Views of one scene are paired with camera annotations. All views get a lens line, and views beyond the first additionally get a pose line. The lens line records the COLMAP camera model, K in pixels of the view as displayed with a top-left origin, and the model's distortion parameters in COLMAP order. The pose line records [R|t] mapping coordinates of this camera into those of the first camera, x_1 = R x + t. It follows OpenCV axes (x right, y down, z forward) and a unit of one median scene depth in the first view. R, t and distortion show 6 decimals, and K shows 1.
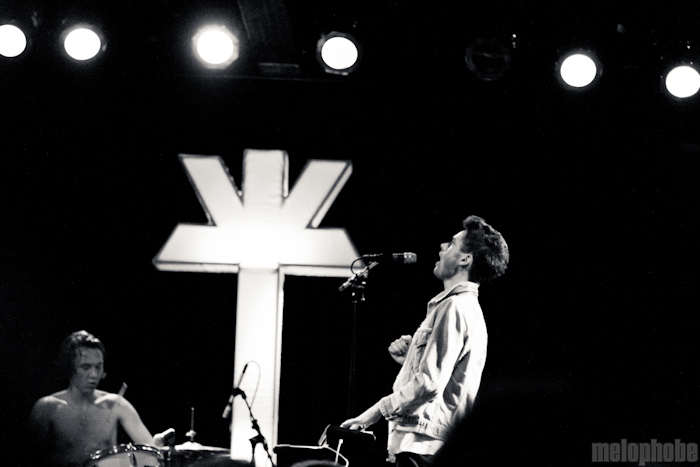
lens RADIAL K [[1825.2, 0, 350.0], [0, 1825.2, 233.5], [0, 0, 1]] dist [-0.121266, -0.649771]
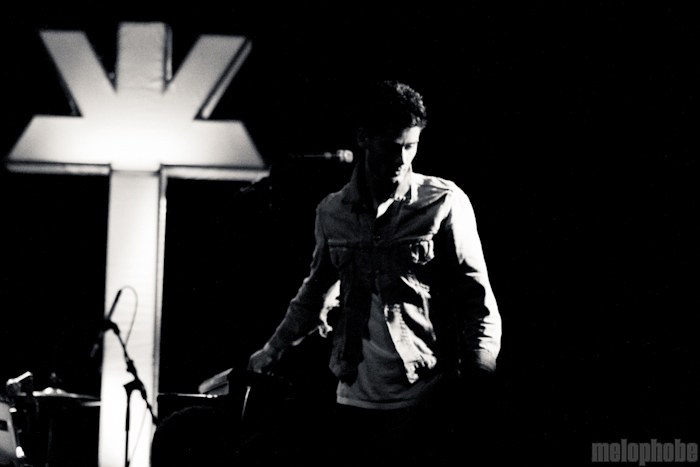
lens RADIAL K [[1825.2, 0, 350.0], [0, 1825.2, 233.5], [0, 0, 1]] dist [-0.121266, -0.649771]
pose [[0.997925, 0.000147, 0.064393, -0.007683], [-0.003589, 0.998569, 0.053350, 0.004263], [-0.064293, -0.053471, 0.996498, 0.202900]]
